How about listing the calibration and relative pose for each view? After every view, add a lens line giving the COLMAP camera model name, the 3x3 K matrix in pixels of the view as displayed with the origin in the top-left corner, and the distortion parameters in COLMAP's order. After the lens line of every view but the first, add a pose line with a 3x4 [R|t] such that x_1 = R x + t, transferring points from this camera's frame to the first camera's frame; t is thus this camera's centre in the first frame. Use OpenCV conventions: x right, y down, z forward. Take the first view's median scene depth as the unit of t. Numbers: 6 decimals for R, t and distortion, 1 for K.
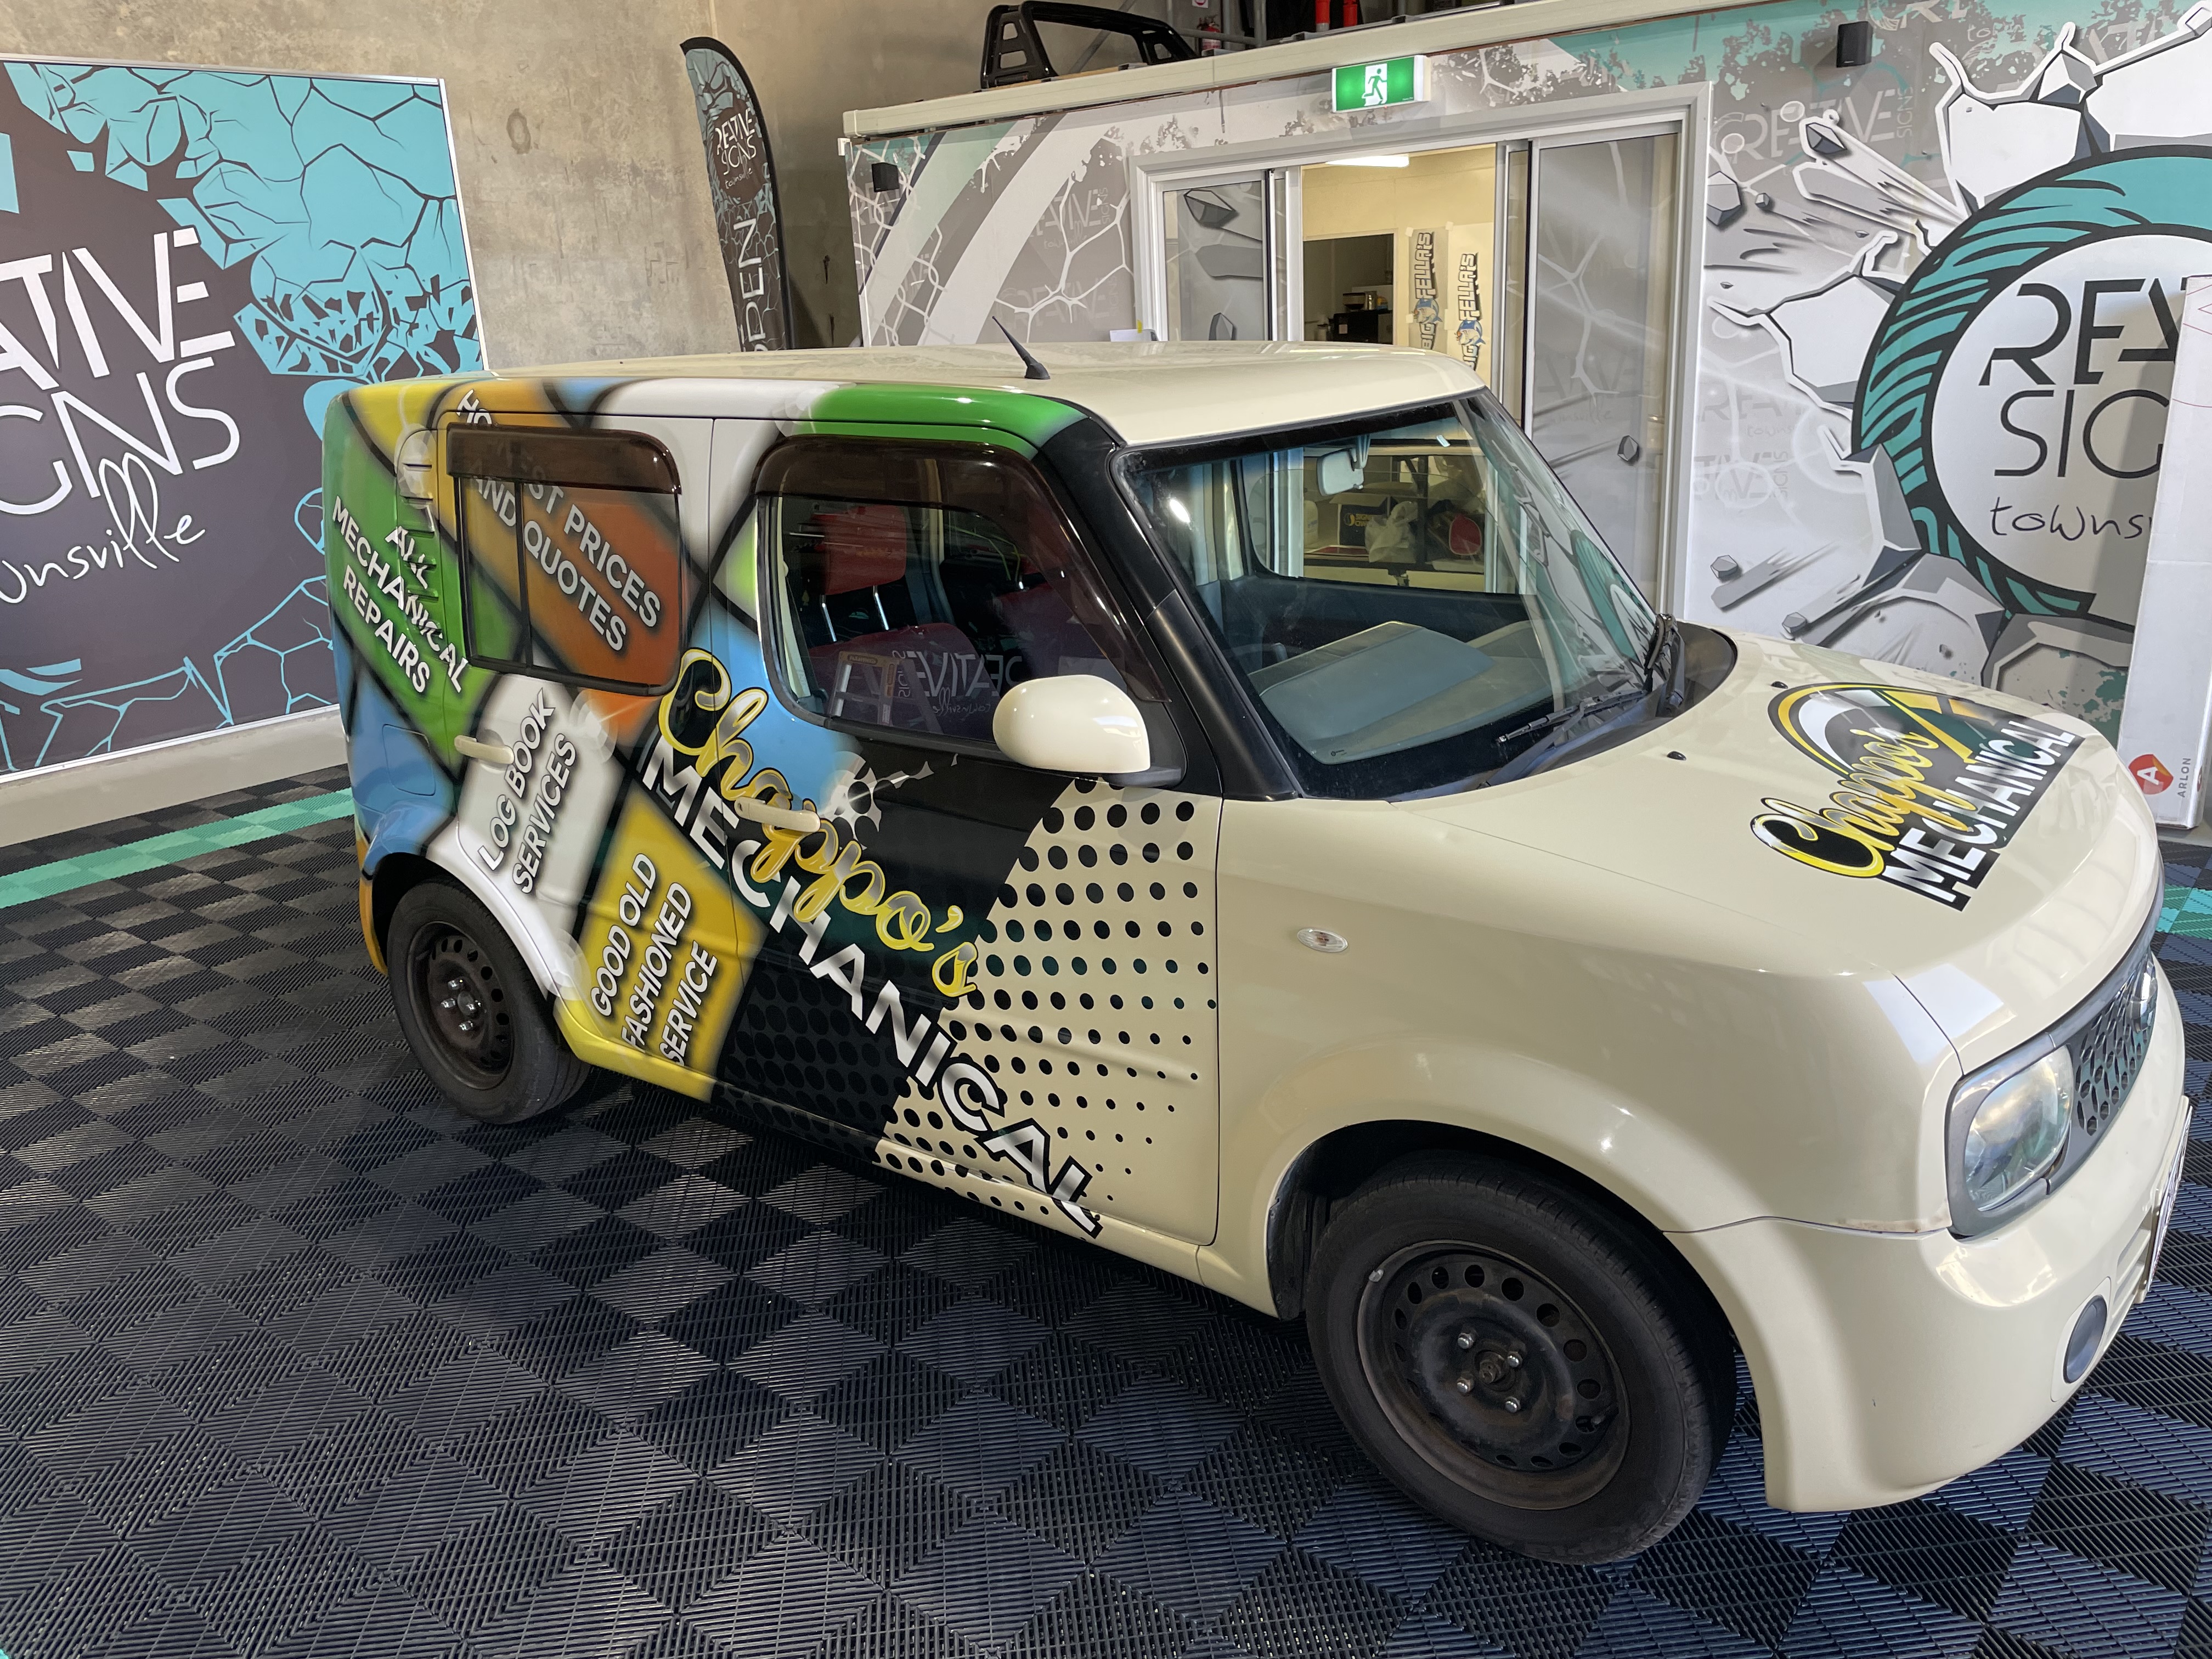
lens RADIAL K [[1656.9, 0, 1093.0], [0, 1656.9, 829.0], [0, 0, 1]] dist [0.083162, -0.110921]
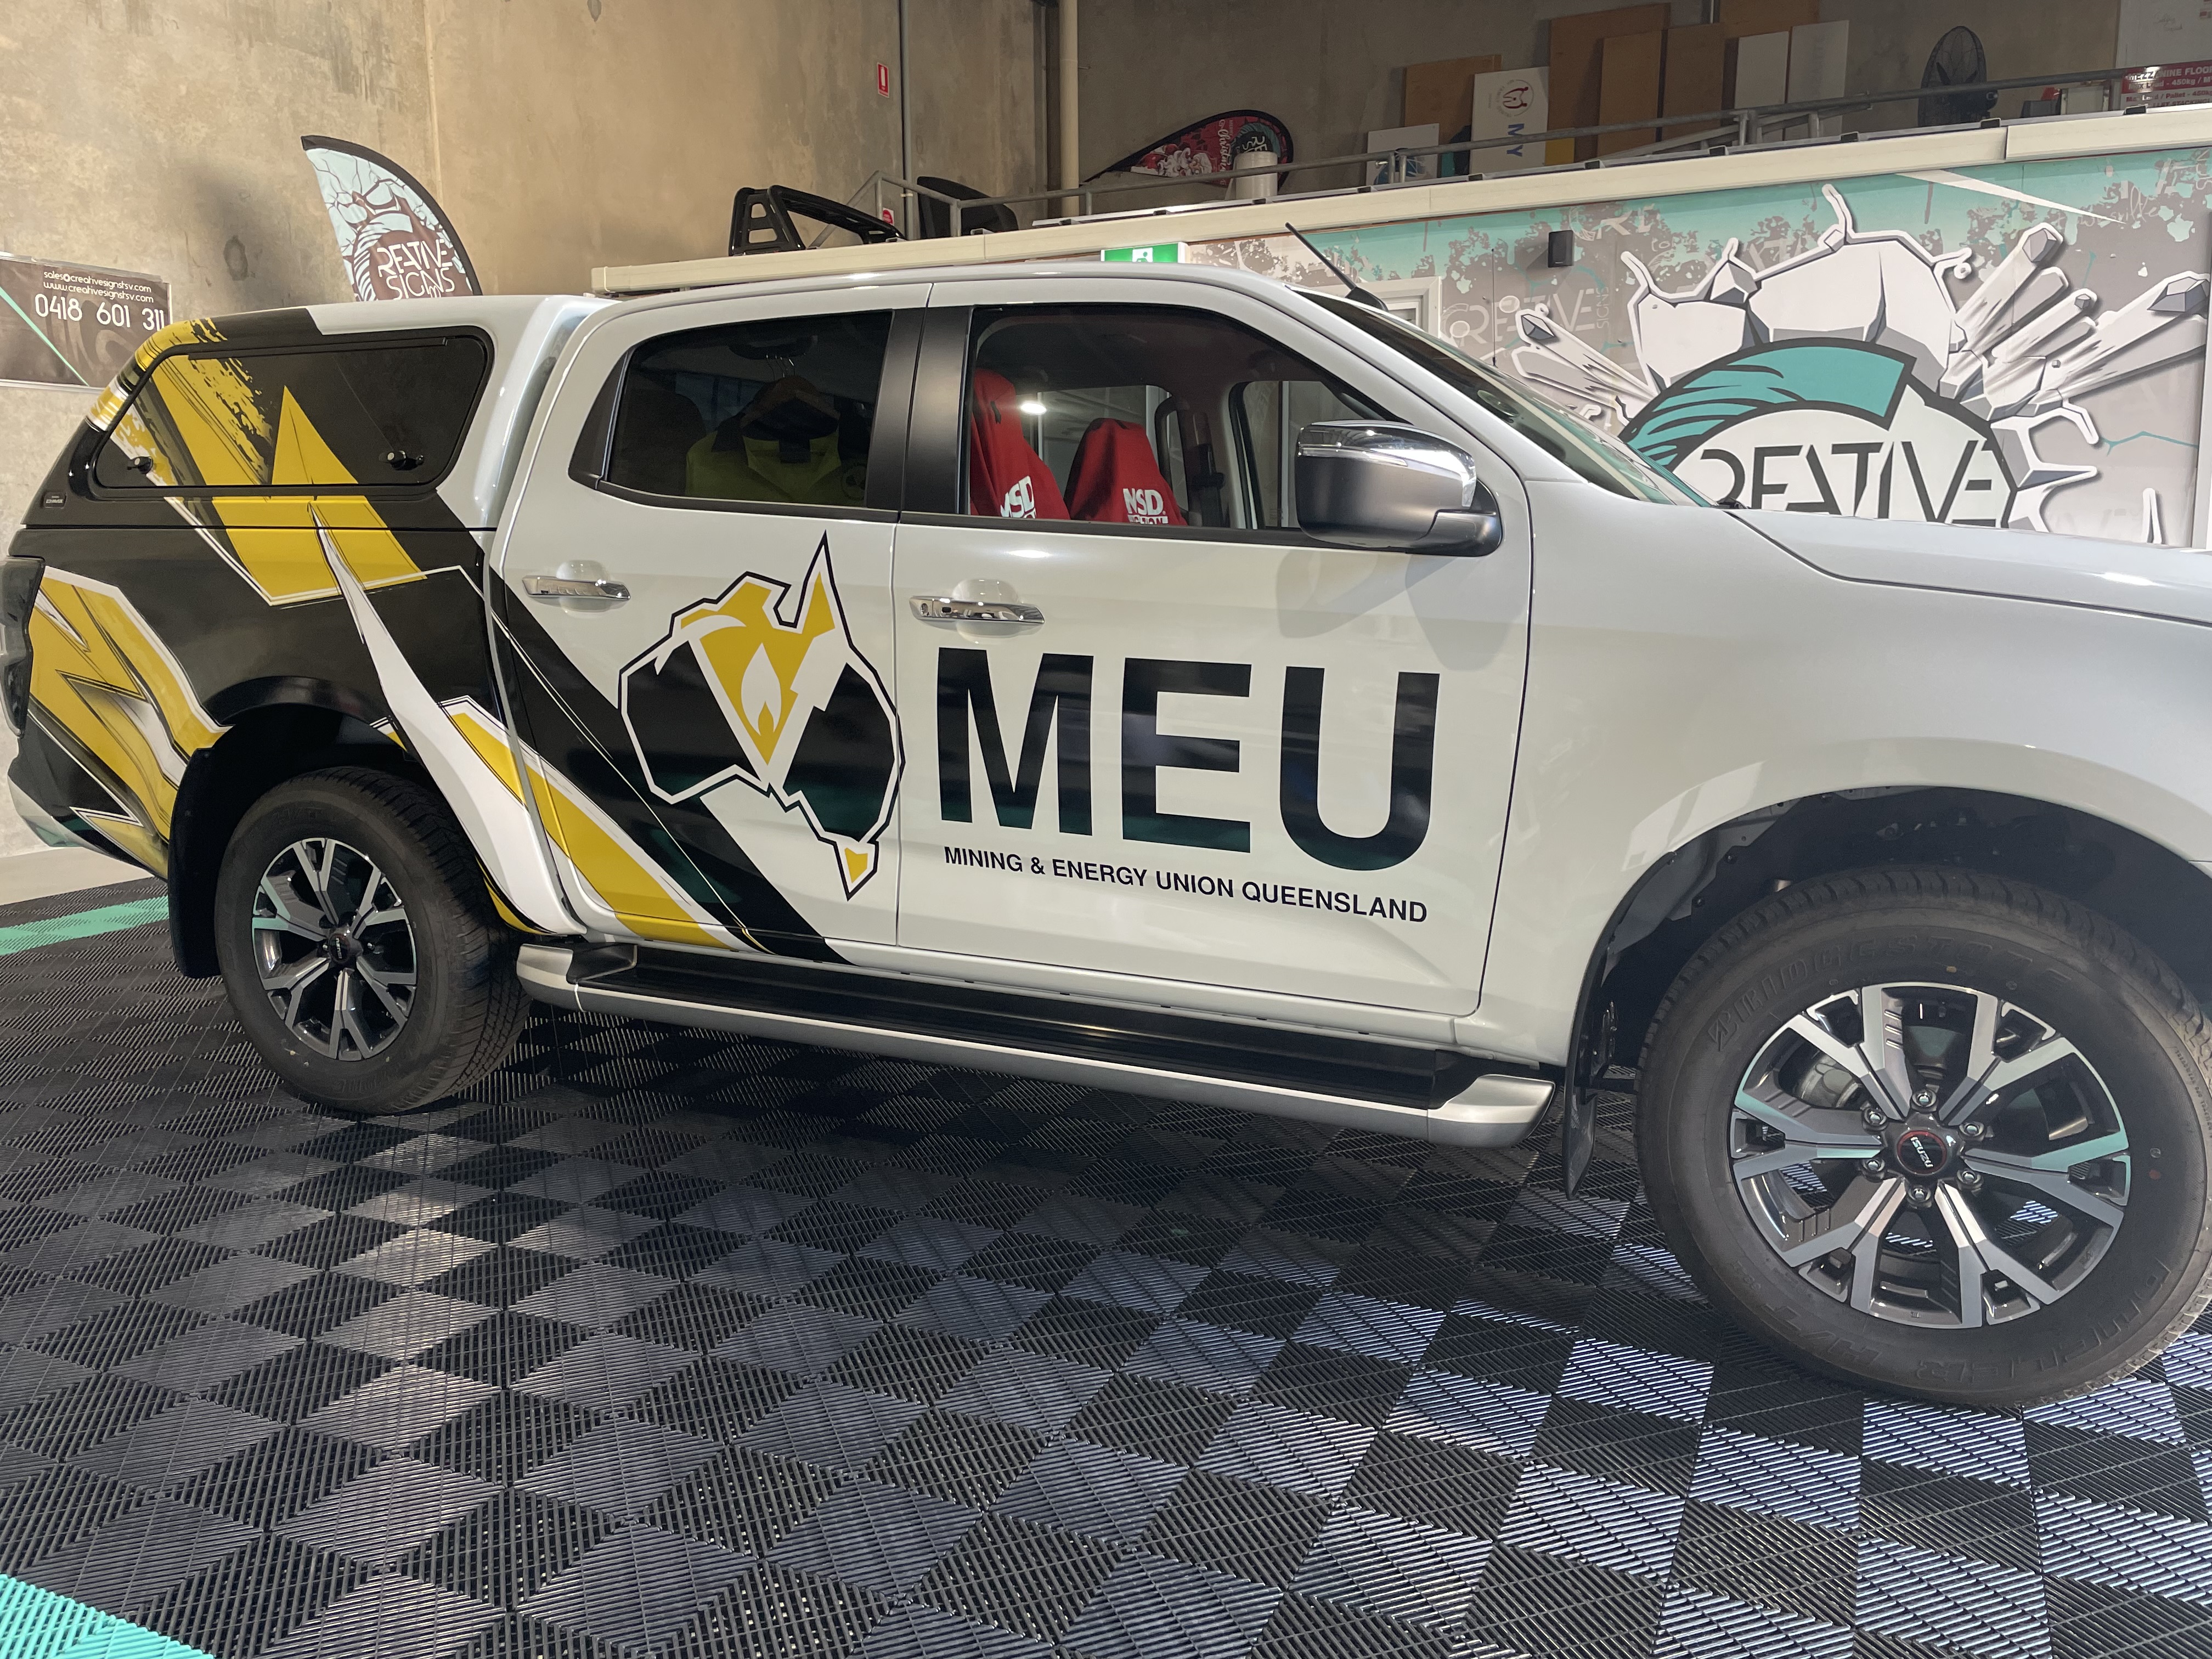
lens RADIAL K [[1656.9, 0, 1093.0], [0, 1656.9, 829.0], [0, 0, 1]] dist [0.083162, -0.110921]
pose [[0.967712, 0.003240, 0.252037, -0.142620], [0.035408, 0.988255, -0.148652, 0.088799], [-0.249559, 0.152776, 0.956232, 0.010121]]
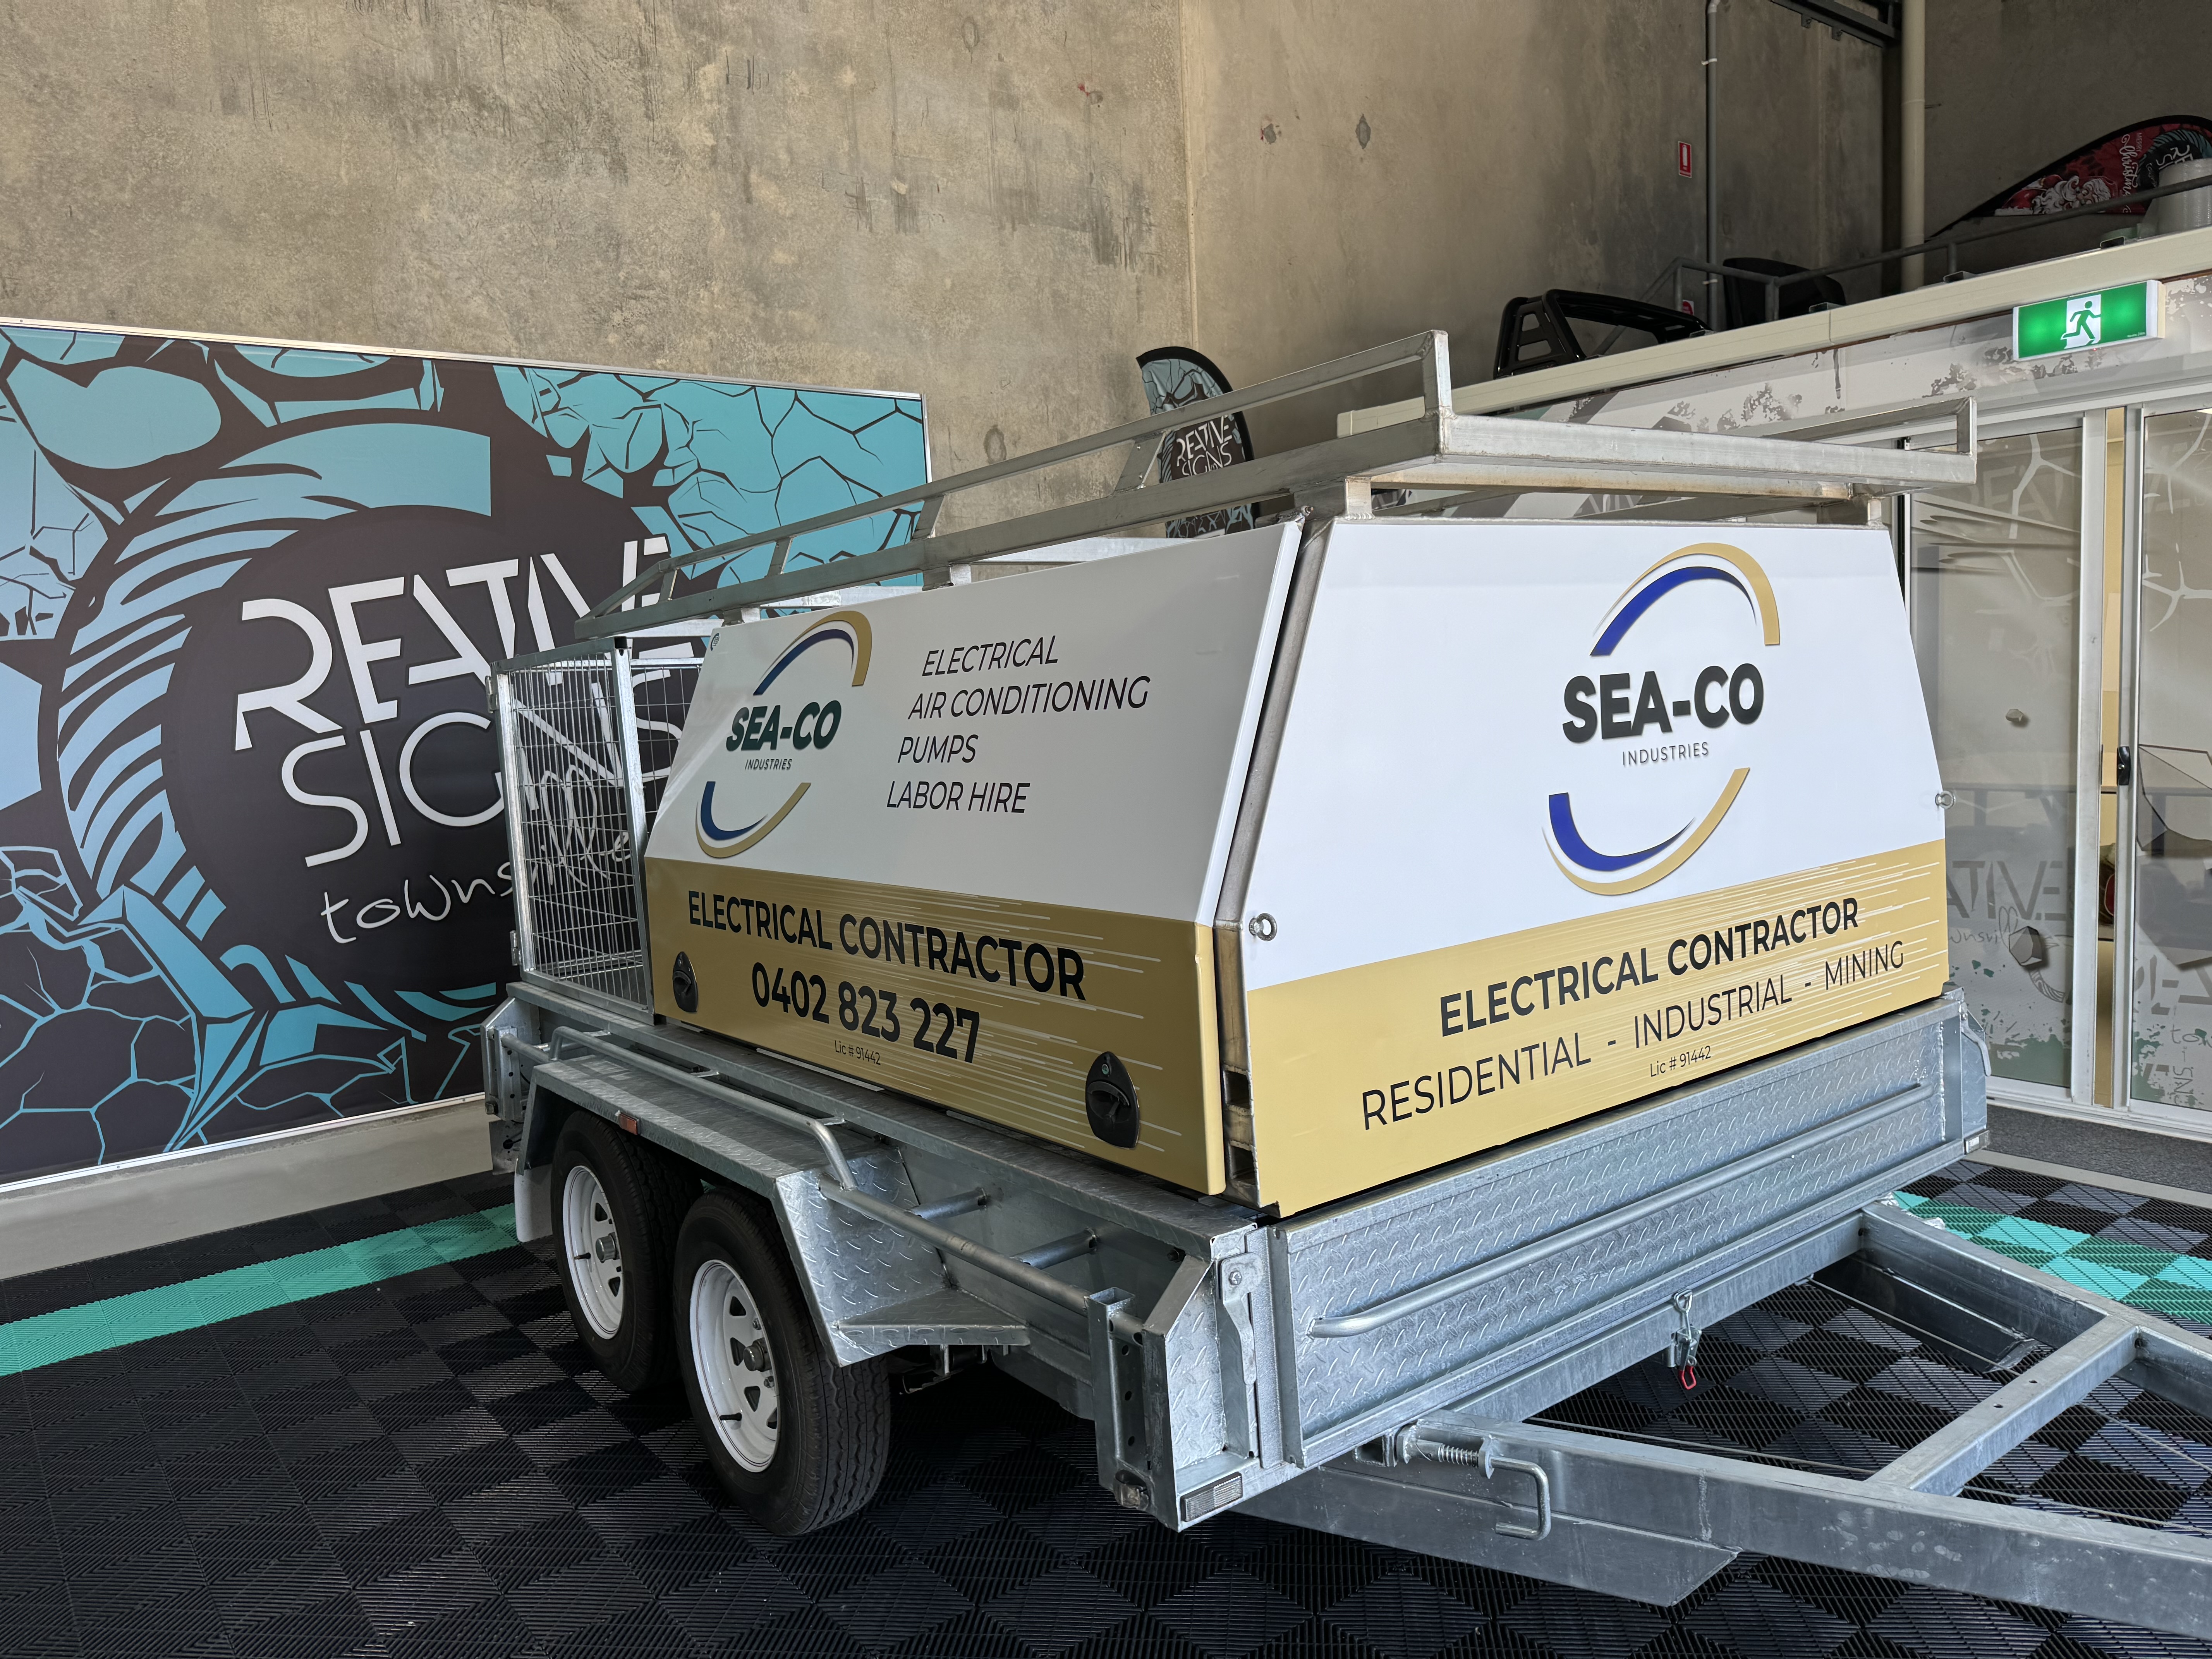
lens RADIAL K [[1523.3, 0, 1116.5], [0, 1523.3, 855.6], [0, 0, 1]] dist [0.061830, -0.083666]
pose [[0.977671, 0.028729, -0.208166, -0.112439], [-0.064653, 0.983683, -0.167889, -0.057237], [0.199946, 0.177599, 0.963577, 0.282001]]
